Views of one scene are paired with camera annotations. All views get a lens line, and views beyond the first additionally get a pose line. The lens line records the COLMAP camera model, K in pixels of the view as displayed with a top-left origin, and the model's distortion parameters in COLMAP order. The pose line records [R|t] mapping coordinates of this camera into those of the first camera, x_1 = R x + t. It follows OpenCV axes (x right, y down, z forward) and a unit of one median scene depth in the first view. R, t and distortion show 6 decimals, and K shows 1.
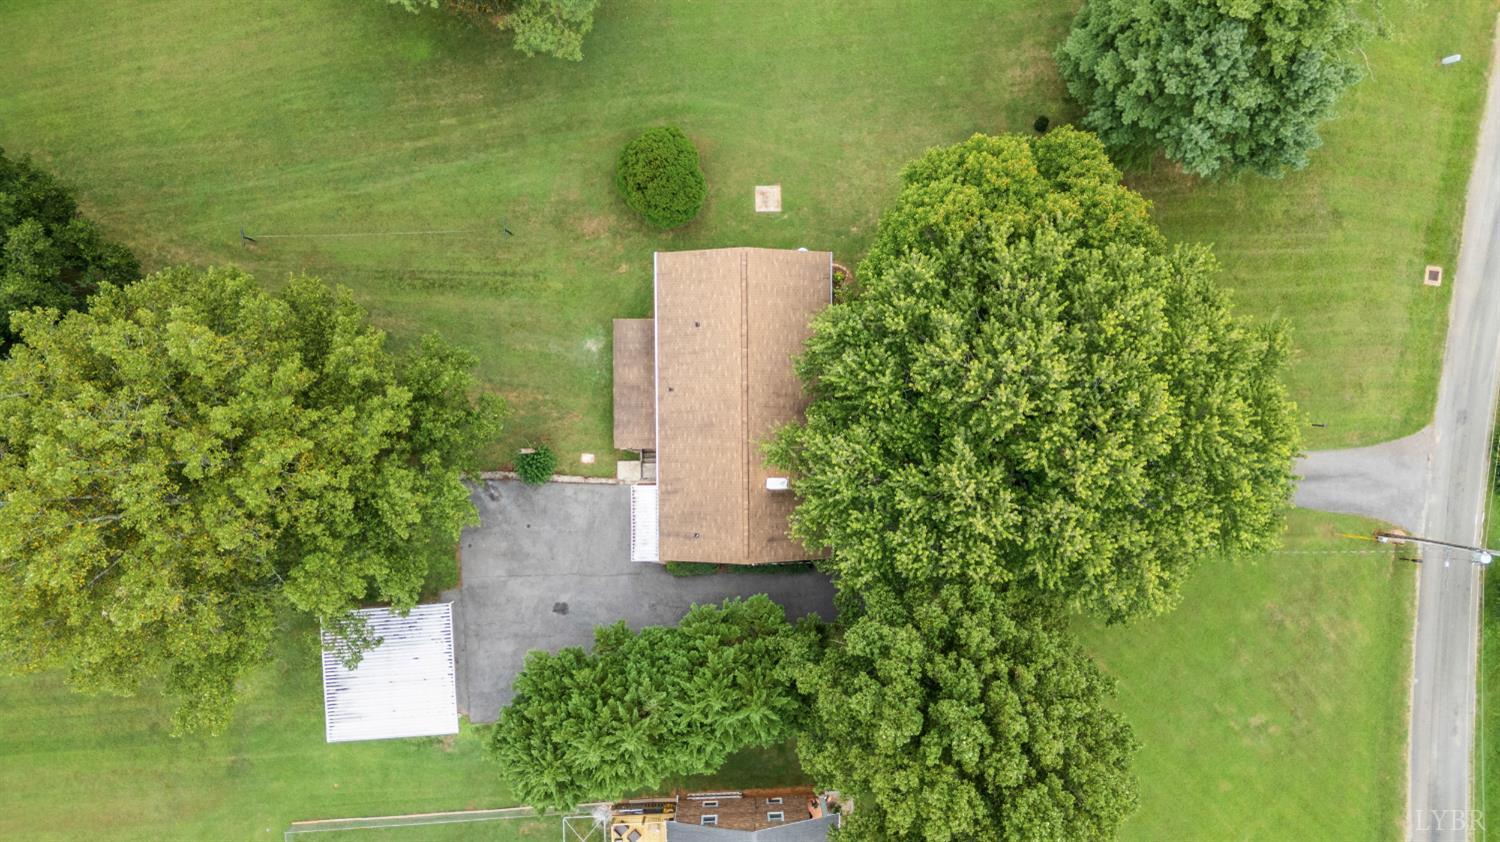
lens RADIAL K [[1081.1, 0, 749.7], [0, 1081.1, 425.5], [0, 0, 1]] dist [0.045682, -0.024151]
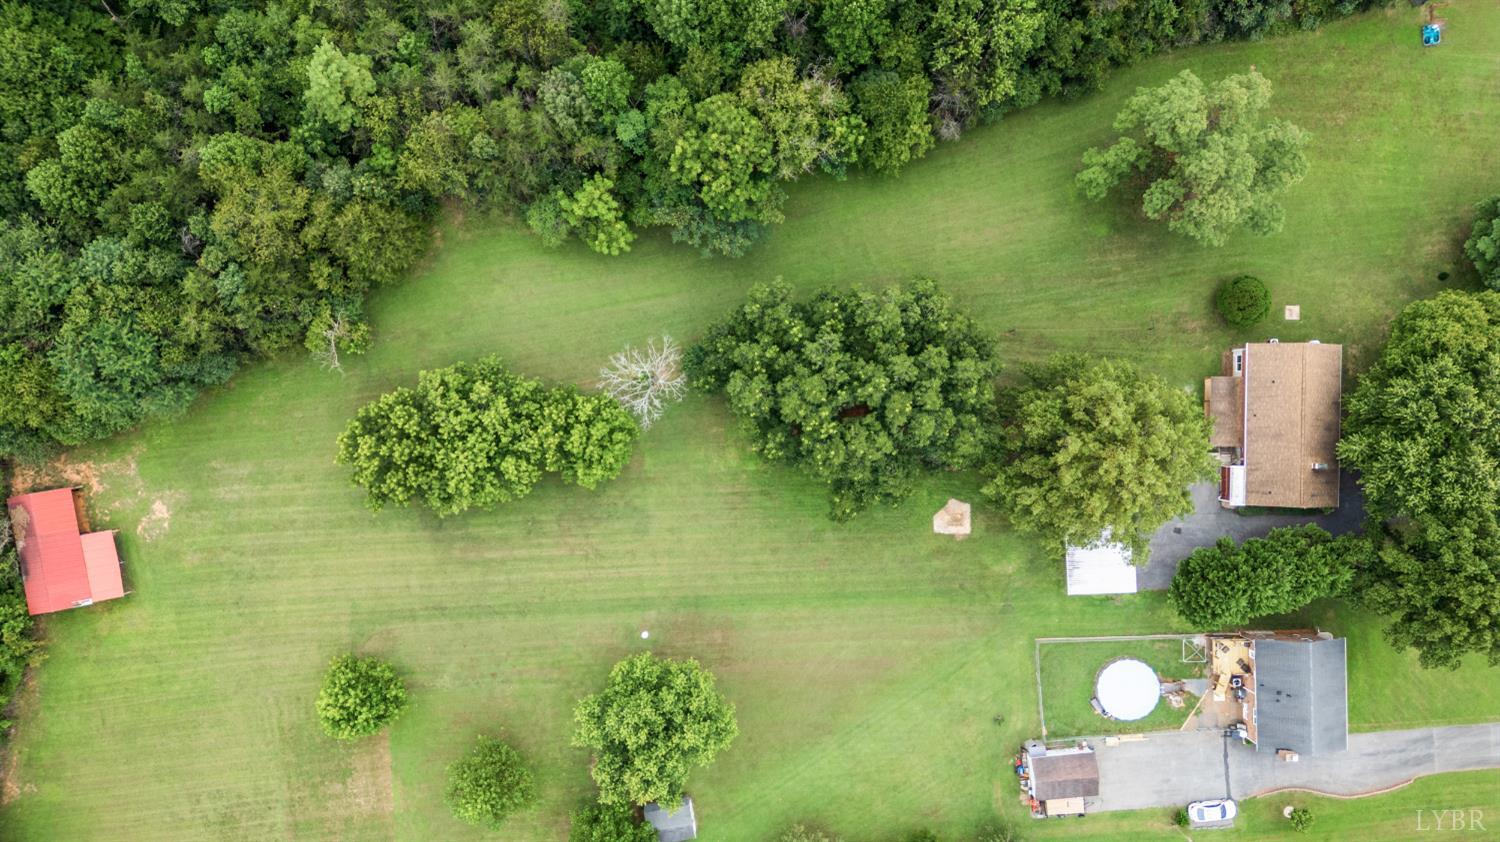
lens RADIAL K [[1081.1, 0, 748.0], [0, 1081.1, 416.3], [0, 0, 1]] dist [0.045682, -0.024151]
pose [[0.999729, 0.022680, -0.005287, -0.919871], [-0.022730, 0.999696, -0.009551, 0.006318], [0.005069, 0.009669, 0.999940, -0.890844]]
